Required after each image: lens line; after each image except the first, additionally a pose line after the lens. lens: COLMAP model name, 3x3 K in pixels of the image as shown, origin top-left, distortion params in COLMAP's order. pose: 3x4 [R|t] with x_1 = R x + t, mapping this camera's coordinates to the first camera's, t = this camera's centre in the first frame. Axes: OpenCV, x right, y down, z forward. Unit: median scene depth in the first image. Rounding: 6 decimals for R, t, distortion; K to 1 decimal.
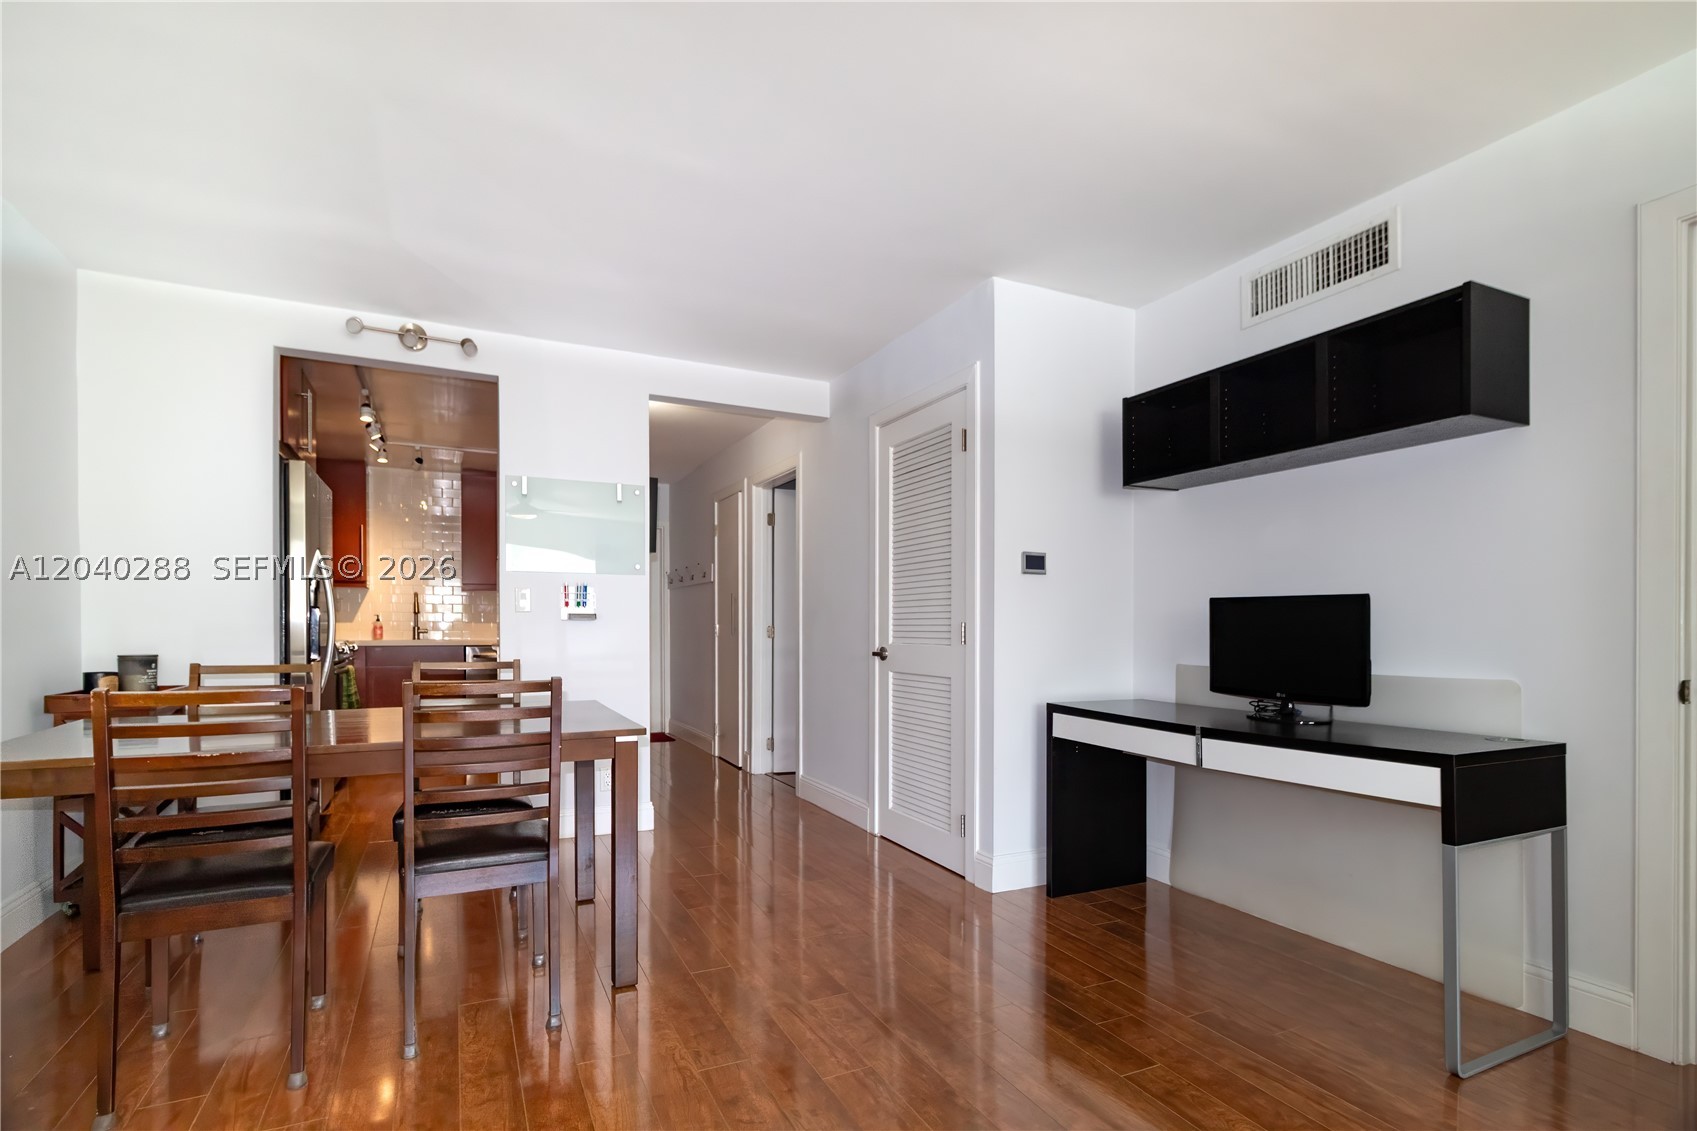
lens RADIAL K [[809.6, 0, 847.7], [0, 809.6, 628.2], [0, 0, 1]] dist [-0.000089, -0.000006]
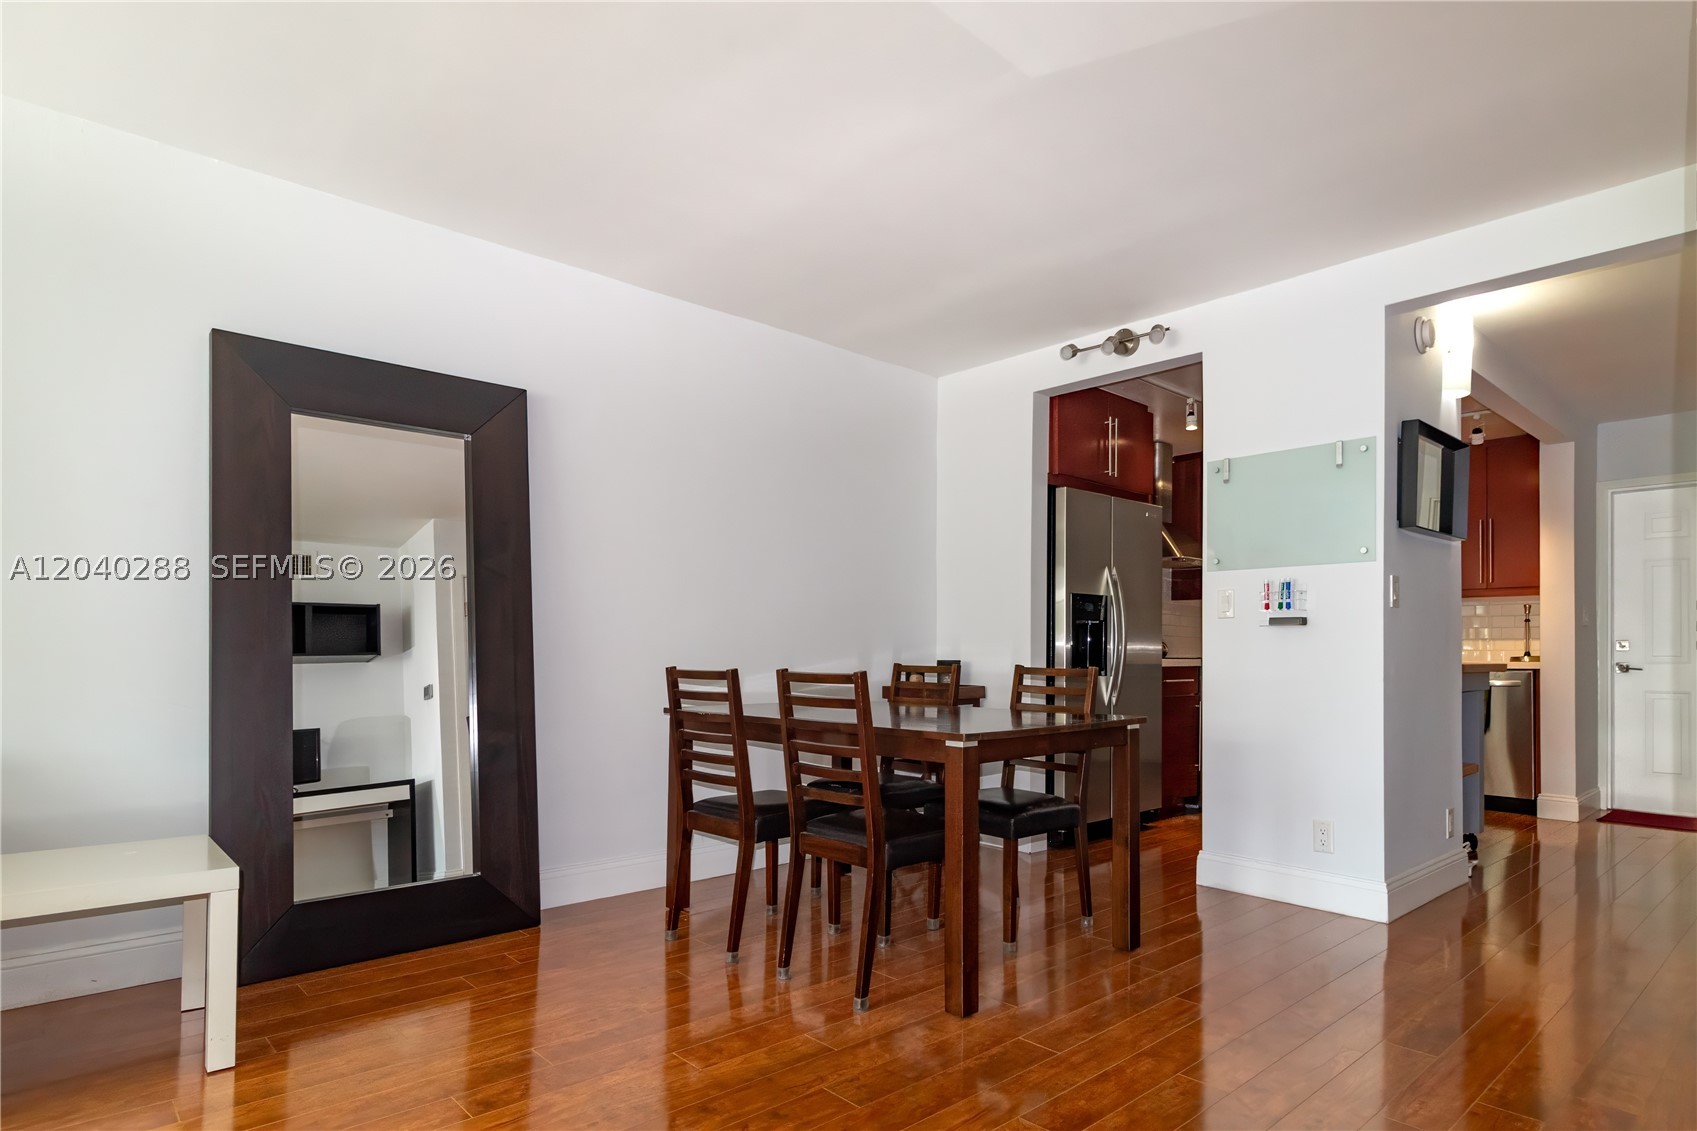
lens RADIAL K [[905.9, 0, 848.1], [0, 905.9, 648.0], [0, 0, 1]] dist [0.000401, 0.000031]
pose [[0.266583, -0.000900, -0.963812, 0.409846], [-0.003165, 0.999993, -0.001809, 0.014483], [0.963807, 0.003533, 0.266579, 0.358183]]
